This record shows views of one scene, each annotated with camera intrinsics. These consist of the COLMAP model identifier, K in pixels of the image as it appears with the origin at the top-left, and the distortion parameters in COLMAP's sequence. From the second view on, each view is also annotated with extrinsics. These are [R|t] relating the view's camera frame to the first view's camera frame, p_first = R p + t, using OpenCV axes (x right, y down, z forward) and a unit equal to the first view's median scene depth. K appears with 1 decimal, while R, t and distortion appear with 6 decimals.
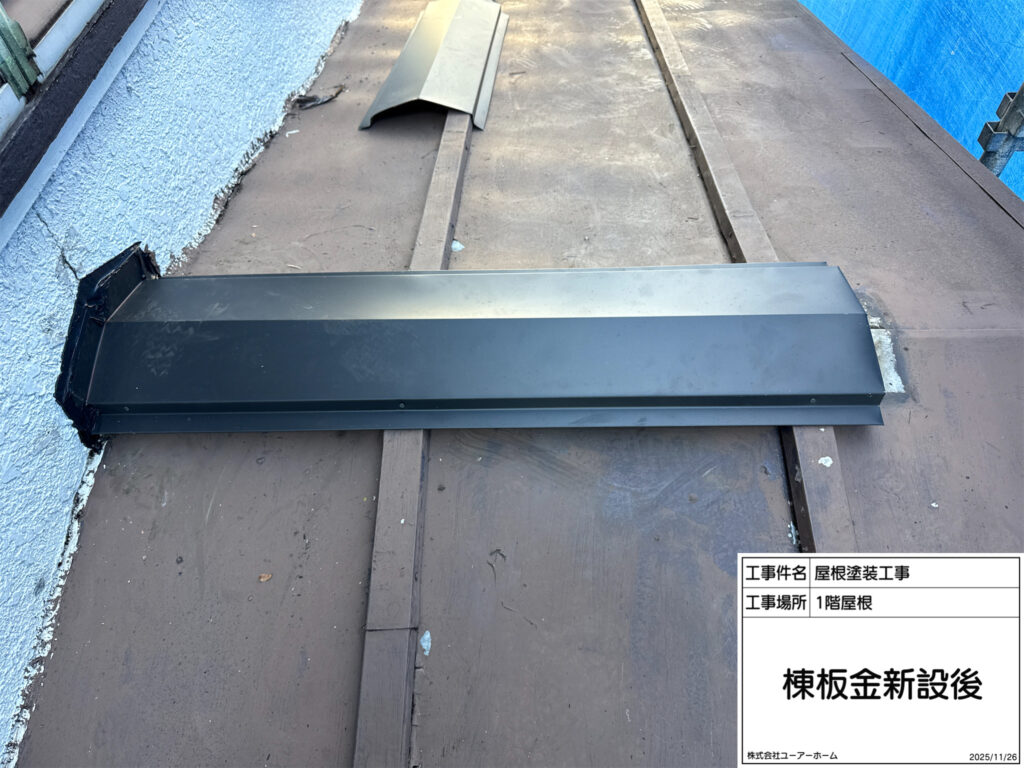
lens RADIAL K [[721.7, 0, 532.3], [0, 721.7, 380.2], [0, 0, 1]] dist [0.007210, -0.008957]
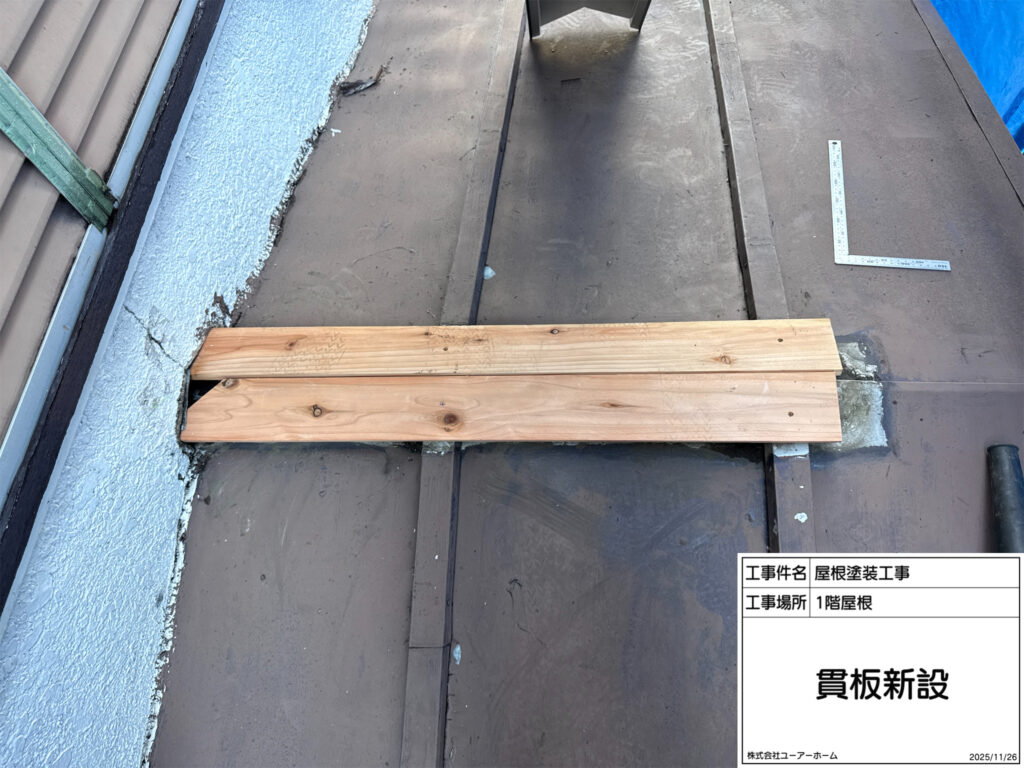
lens RADIAL K [[721.7, 0, 532.3], [0, 721.7, 380.2], [0, 0, 1]] dist [0.007210, -0.008957]
pose [[0.995528, 0.011937, -0.093709, 0.085425], [0.005793, 0.982403, 0.186682, -0.305213], [0.094289, -0.186390, 0.977941, -0.110239]]
